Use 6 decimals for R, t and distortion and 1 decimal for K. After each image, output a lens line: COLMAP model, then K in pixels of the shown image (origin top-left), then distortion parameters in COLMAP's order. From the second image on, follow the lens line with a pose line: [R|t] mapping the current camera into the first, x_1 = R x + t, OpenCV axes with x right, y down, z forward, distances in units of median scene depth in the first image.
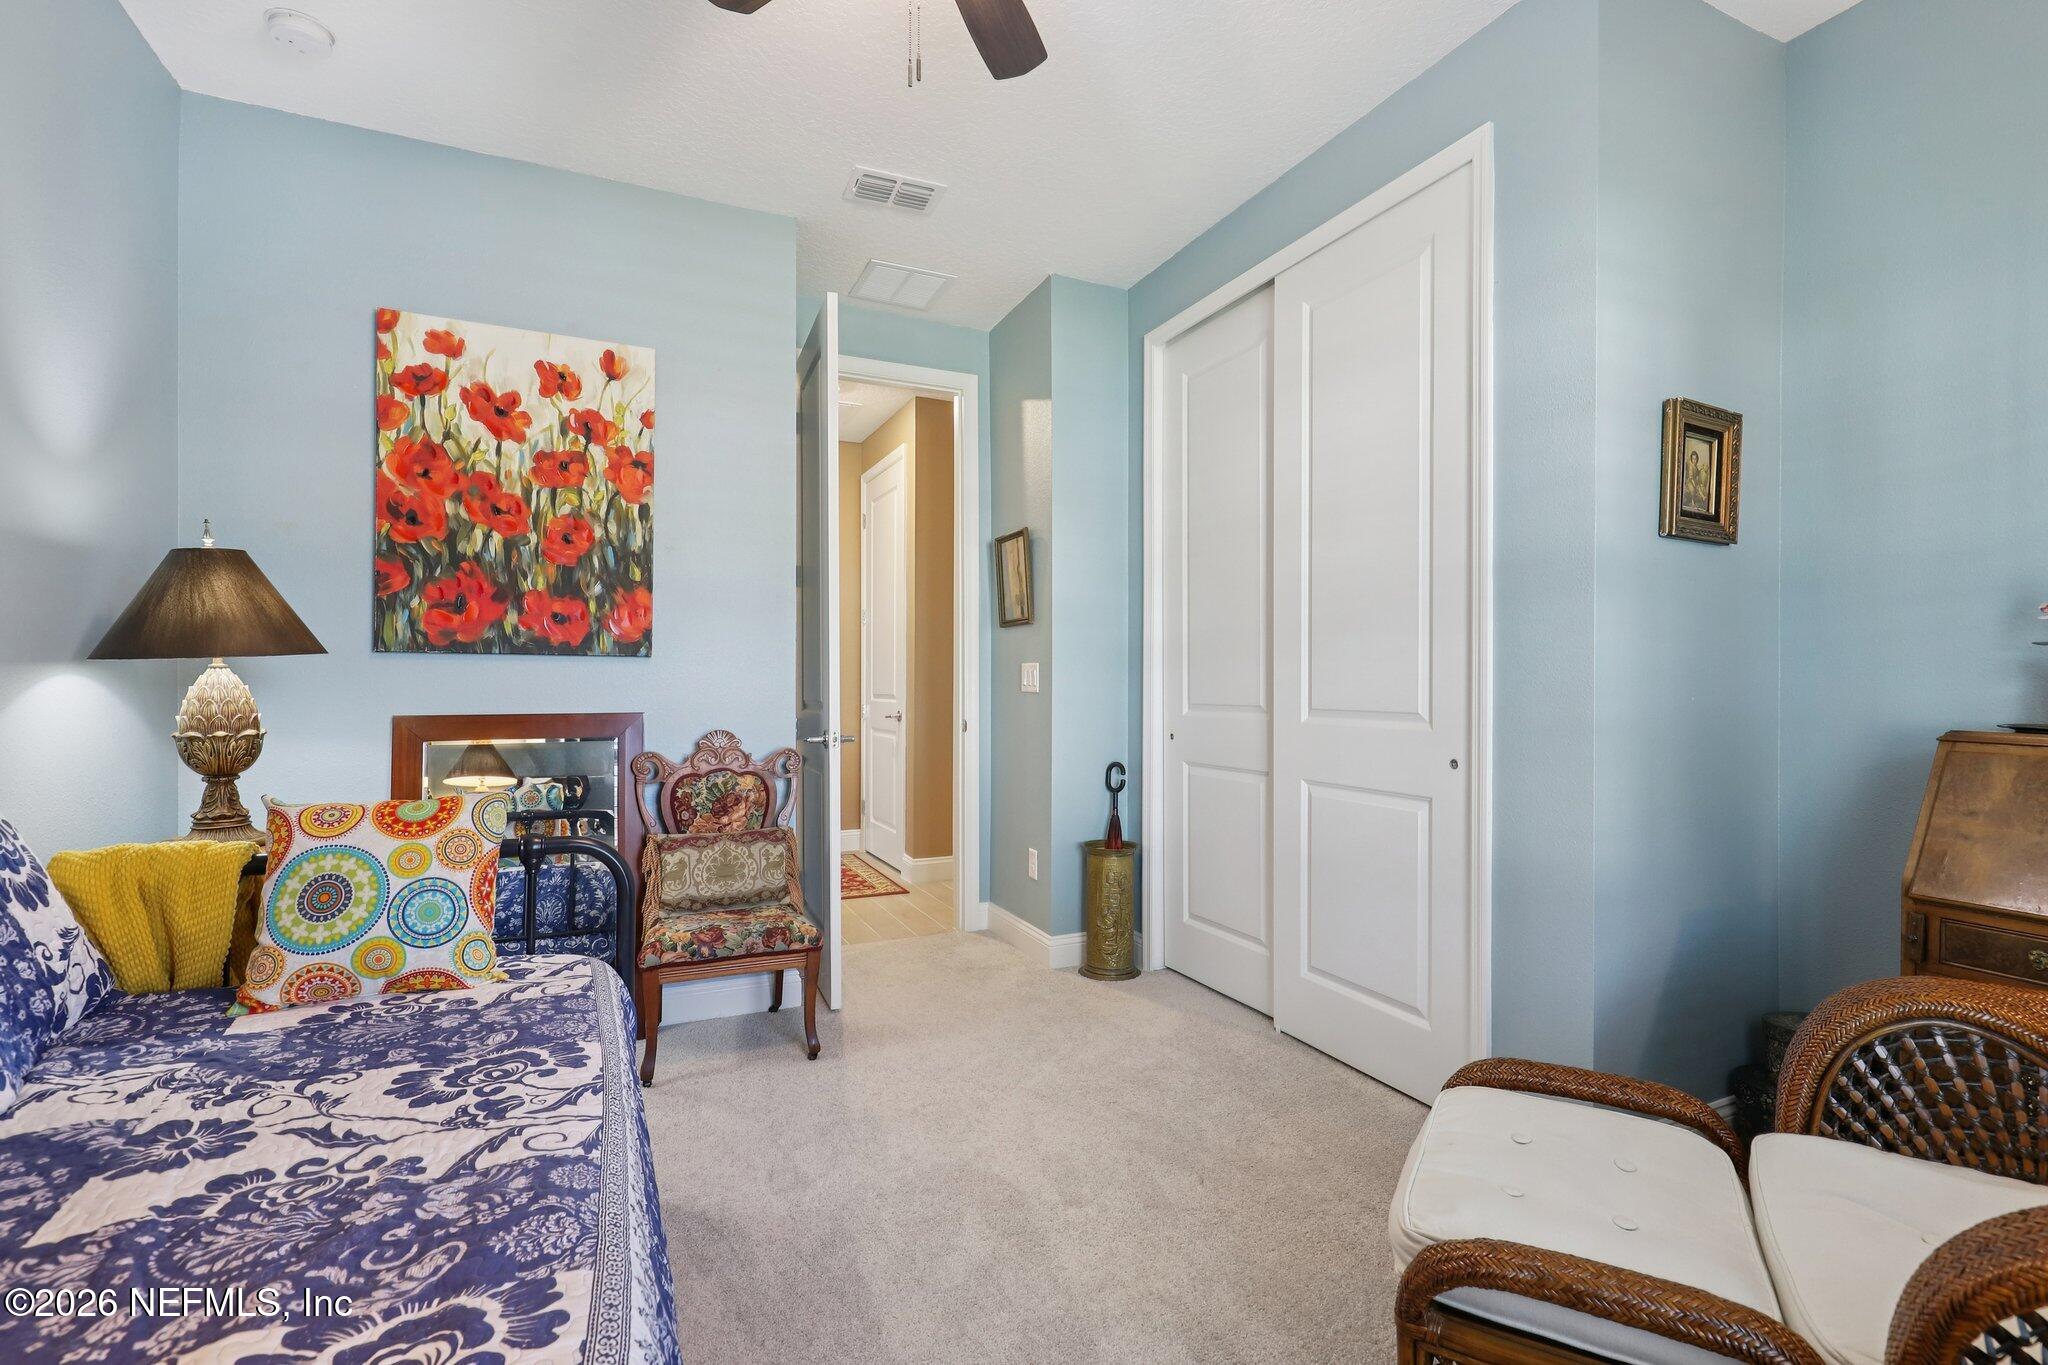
lens RADIAL K [[929.5, 0, 1024.0], [0, 929.5, 682.5], [0, 0, 1]] dist [0.000108, -0.000002]
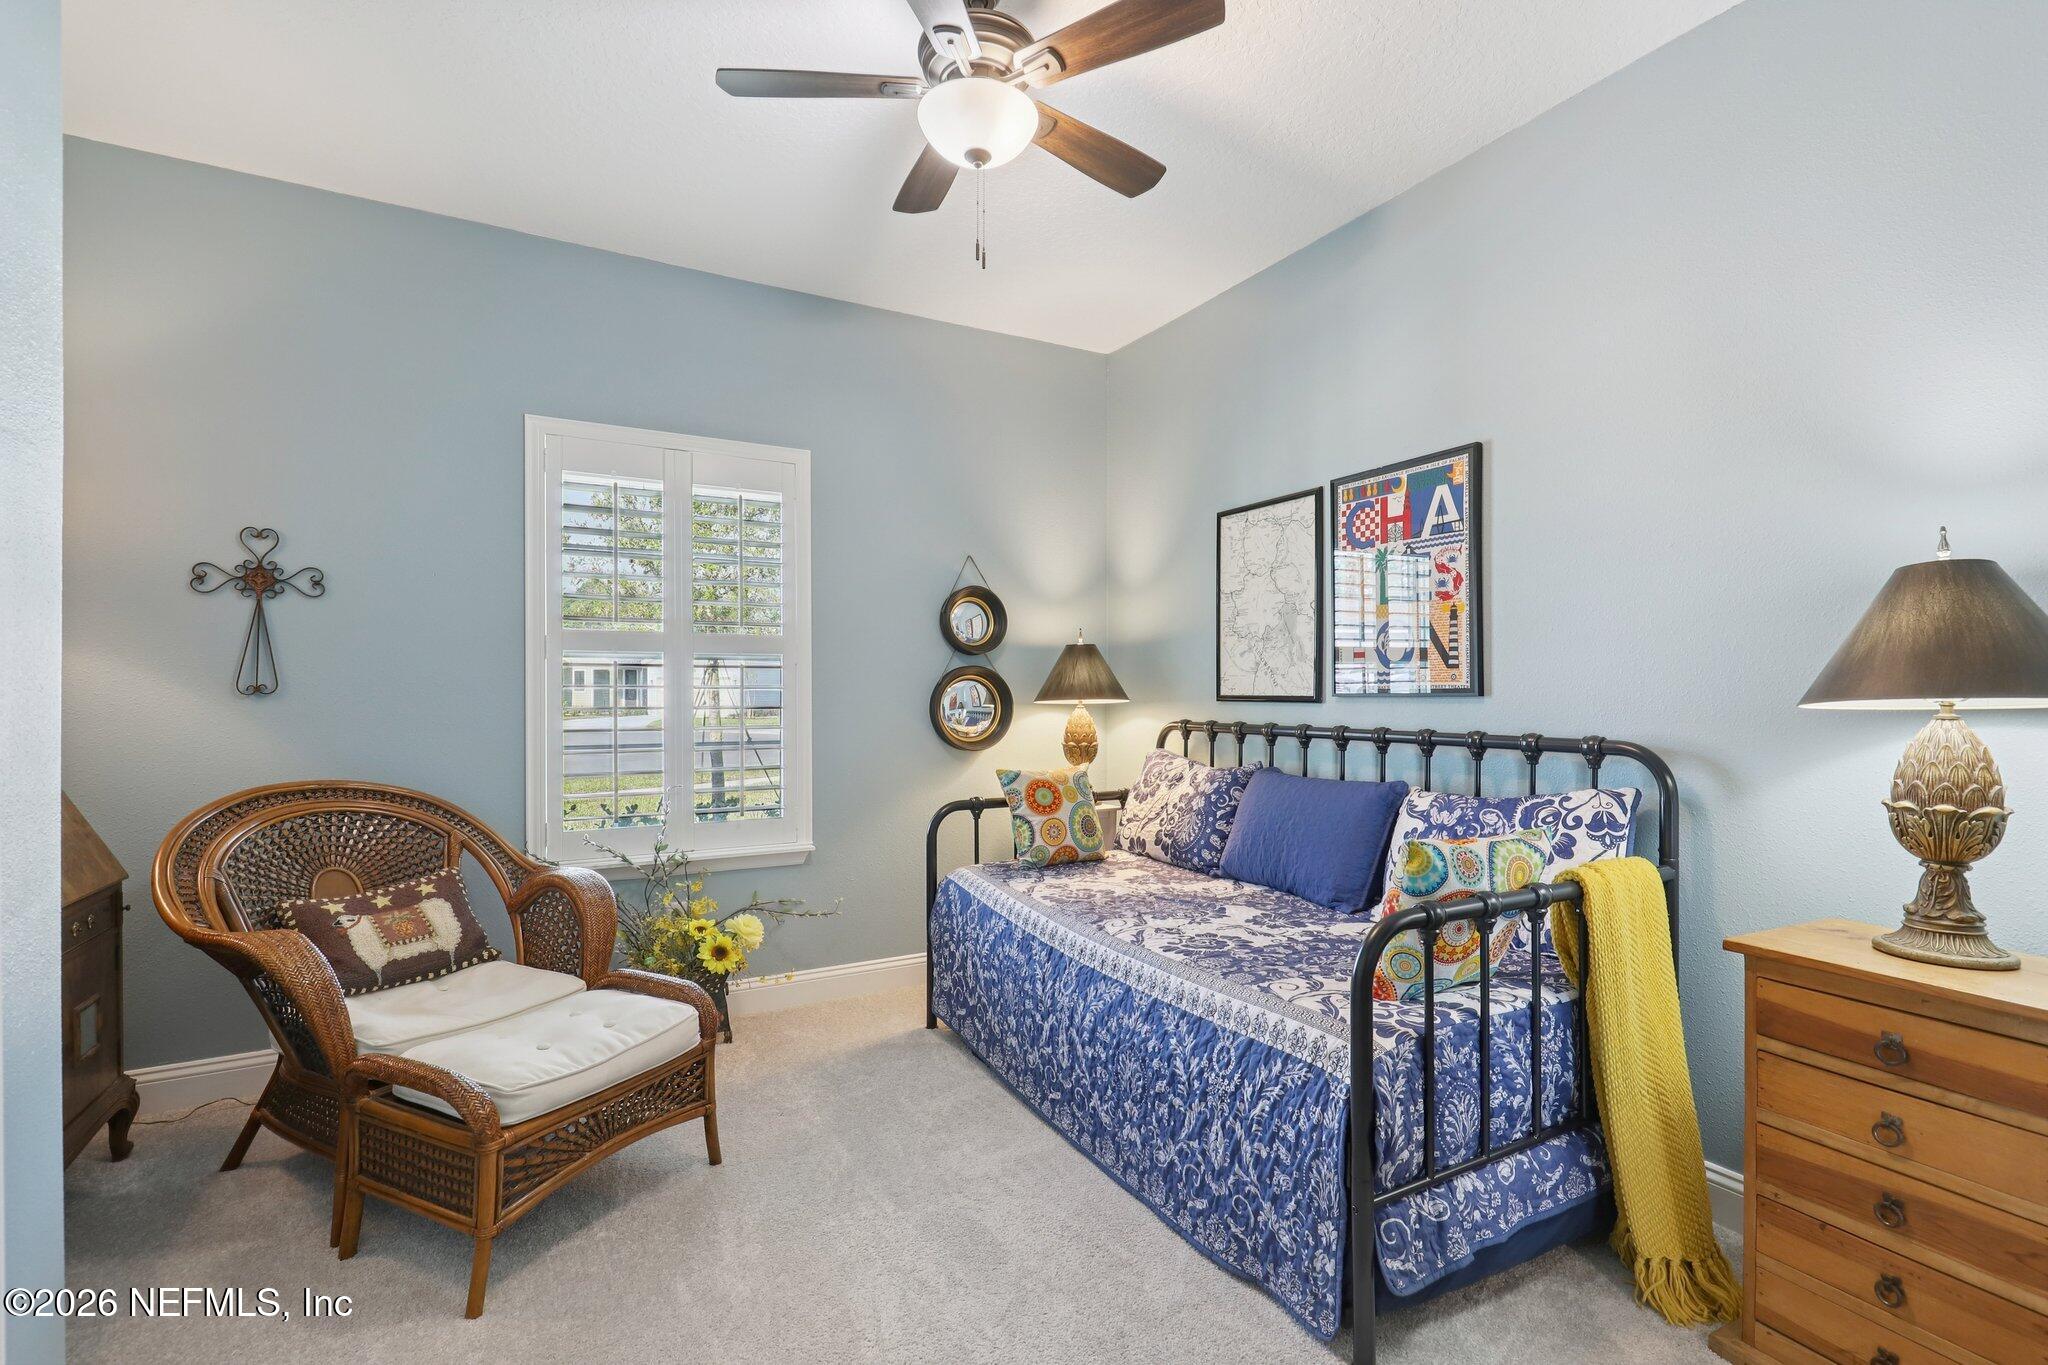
lens RADIAL K [[929.5, 0, 1024.0], [0, 929.5, 682.5], [0, 0, 1]] dist [0.000108, -0.000002]
pose [[-0.996443, -0.000995, -0.084265, -0.088074], [-0.000563, 0.999987, -0.005155, -0.061798], [0.084269, -0.005089, -0.996430, 2.683628]]
